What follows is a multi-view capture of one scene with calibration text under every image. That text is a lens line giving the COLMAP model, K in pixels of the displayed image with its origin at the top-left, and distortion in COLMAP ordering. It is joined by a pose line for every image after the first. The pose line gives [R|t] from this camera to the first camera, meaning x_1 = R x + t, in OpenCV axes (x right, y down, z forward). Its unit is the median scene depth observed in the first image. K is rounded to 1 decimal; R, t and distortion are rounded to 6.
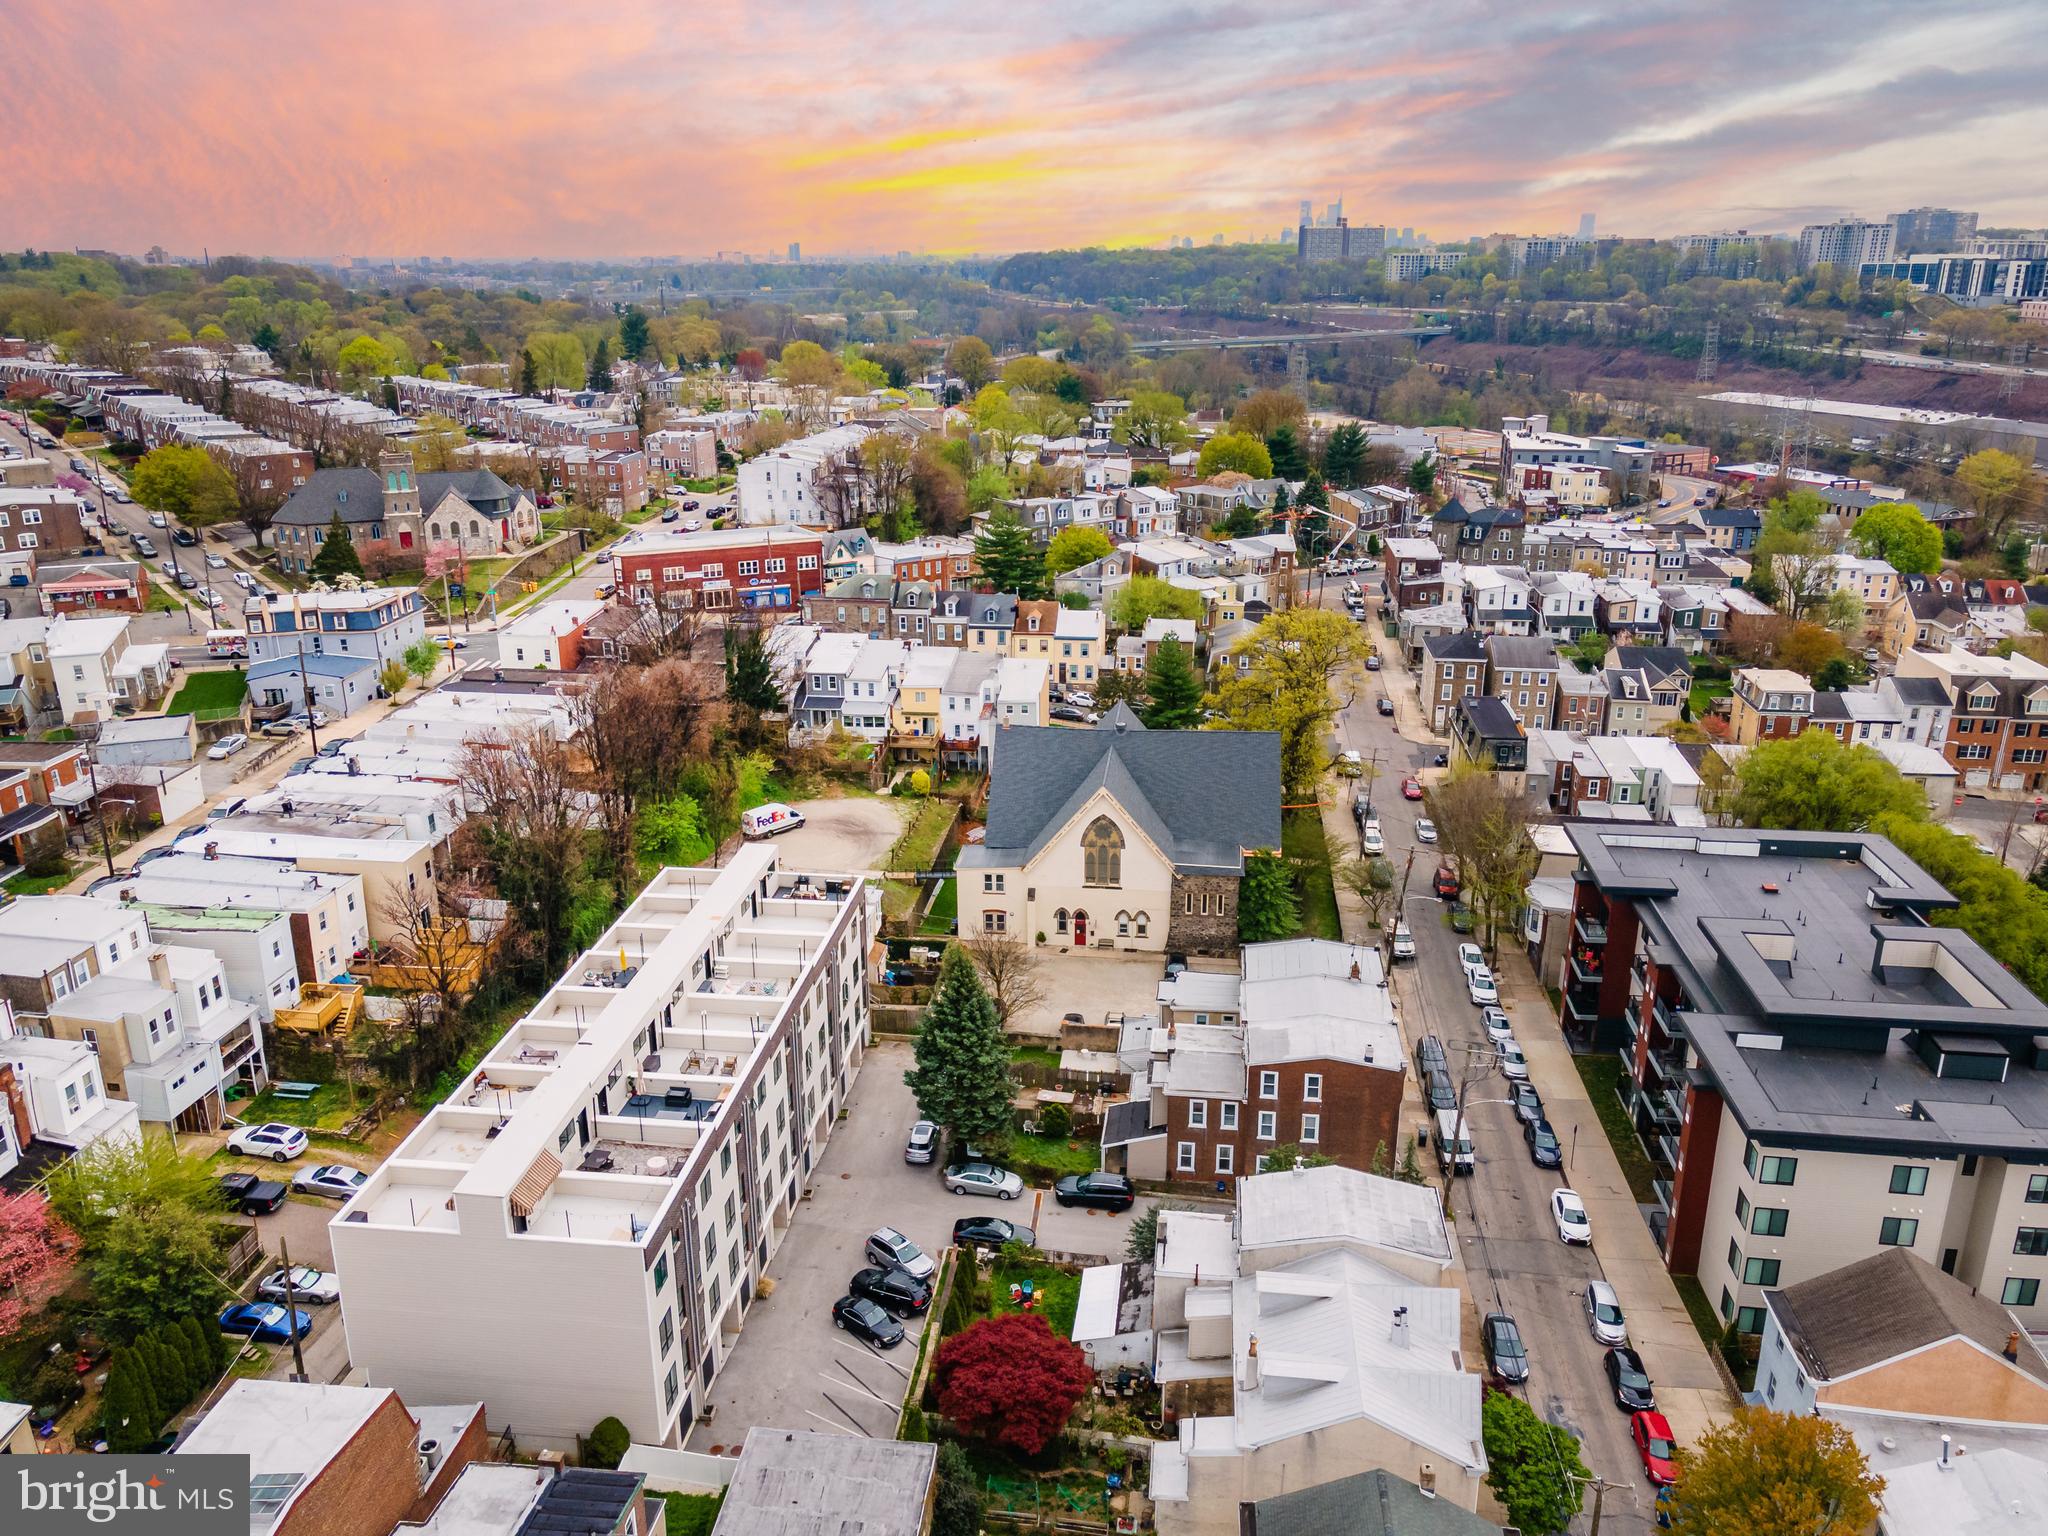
lens RADIAL K [[1474.6, 0, 1024.0], [0, 1474.6, 768.0], [0, 0, 1]] dist [-0.005526, 0.038998]
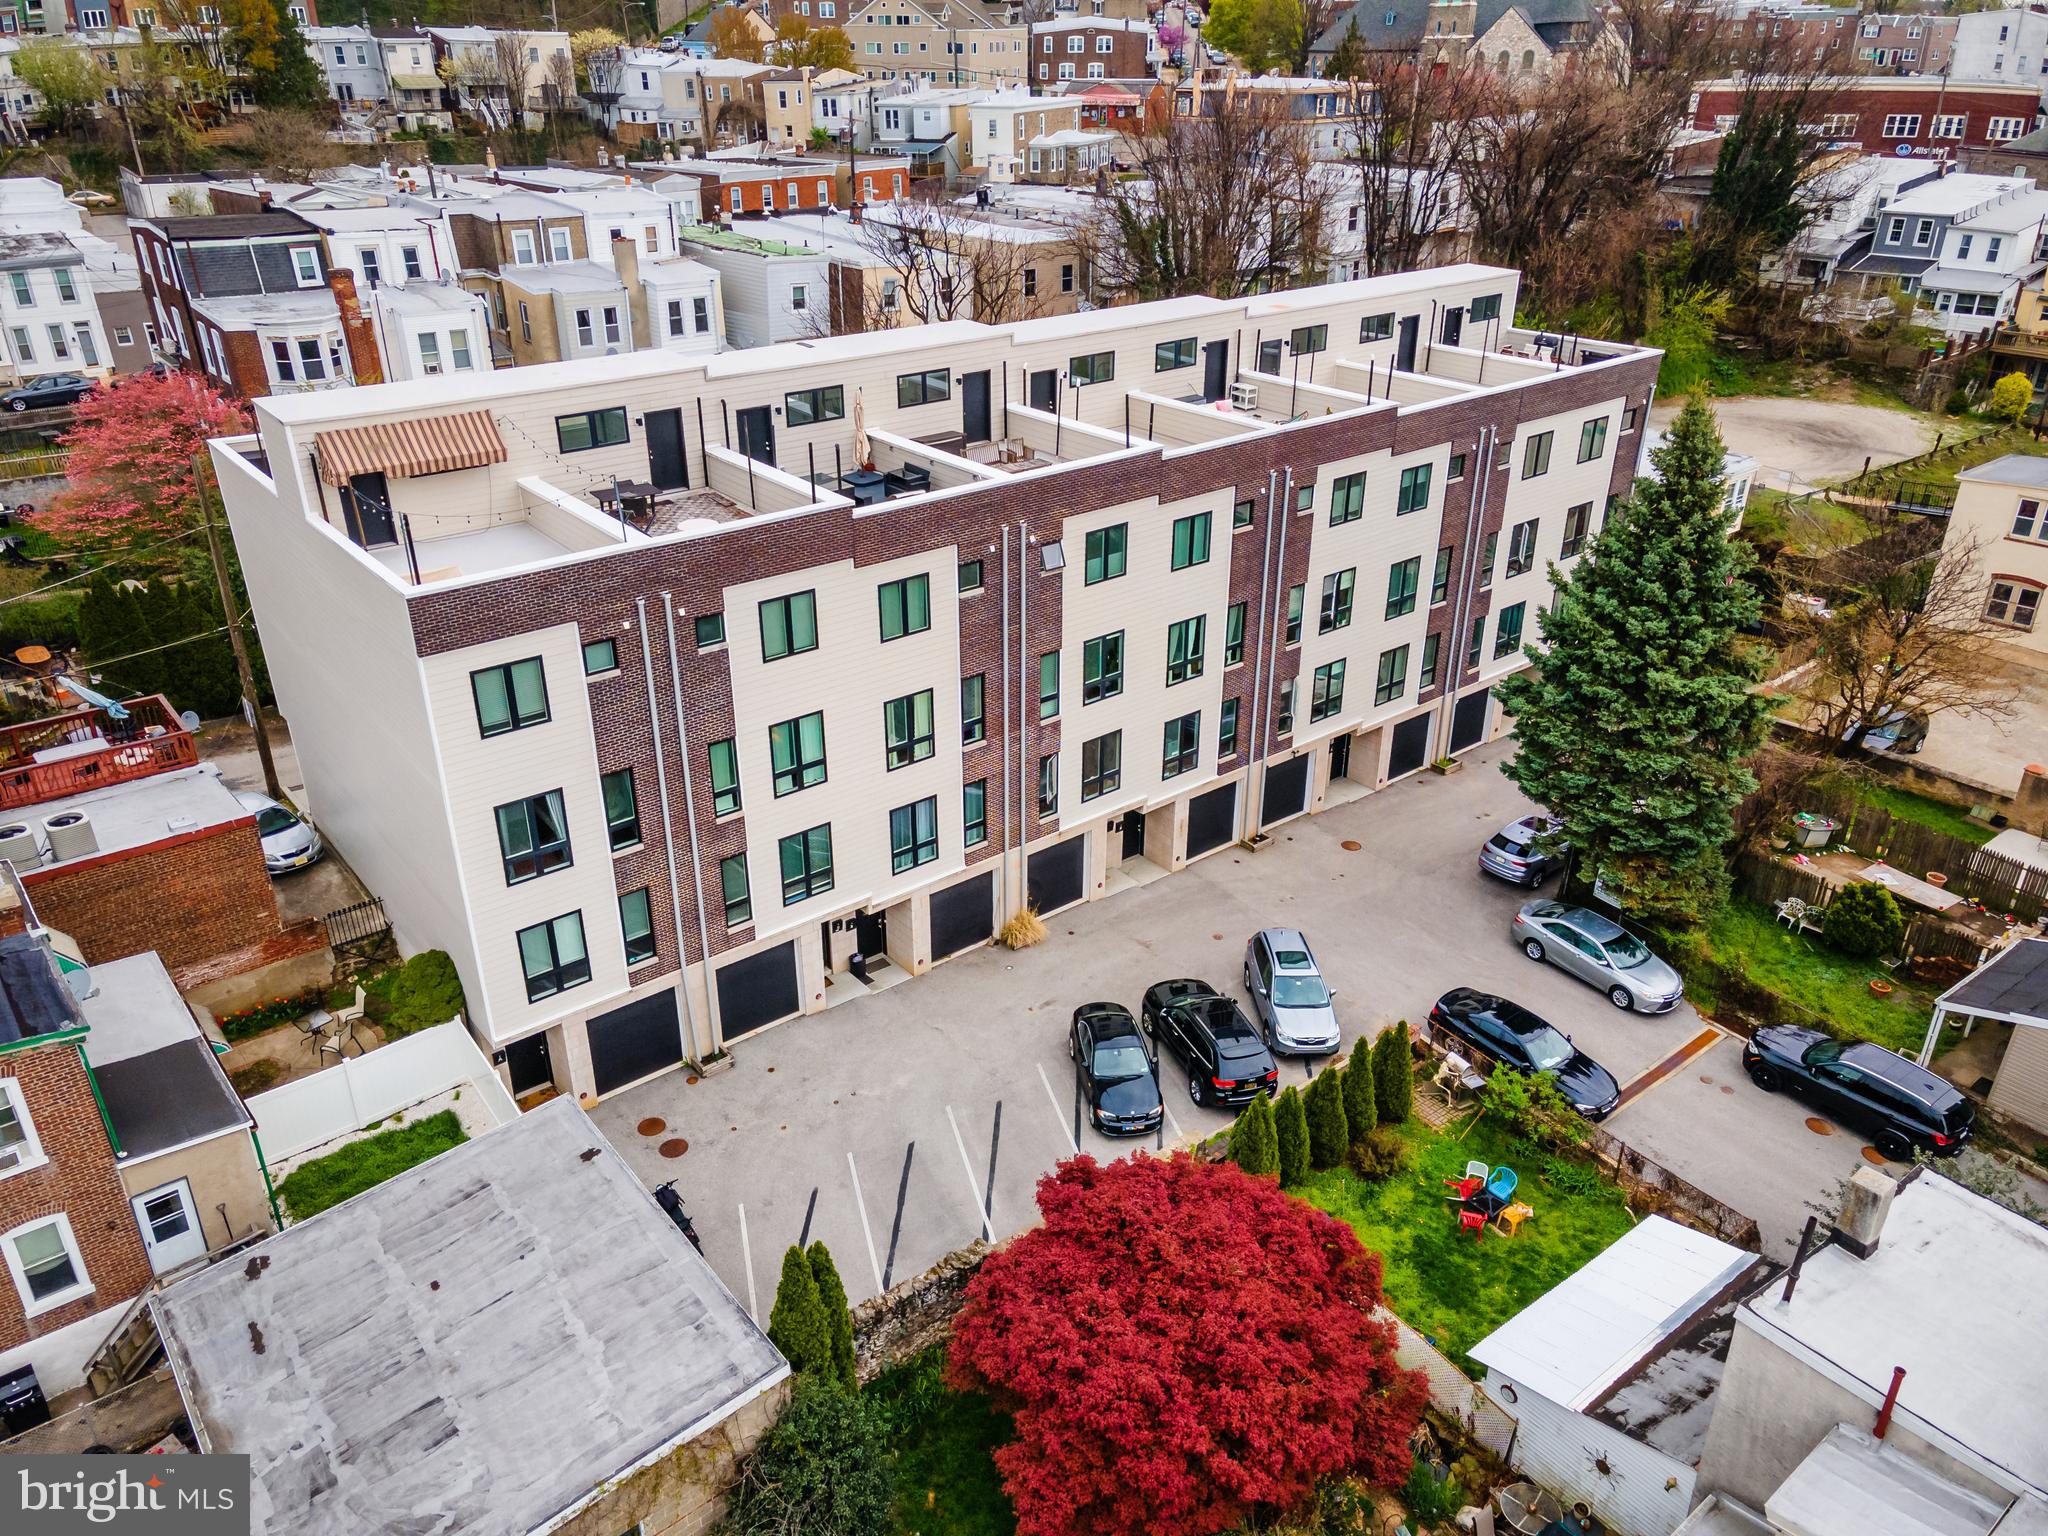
lens RADIAL K [[1472.7, 0, 1024.0], [0, 1472.7, 768.0], [0, 0, 1]] dist [0.075316, -0.002612]
pose [[0.716083, 0.314310, -0.623245, 0.113223], [-0.218862, 0.948958, 0.227108, 0.161262], [0.662816, -0.026224, 0.748323, 0.545877]]
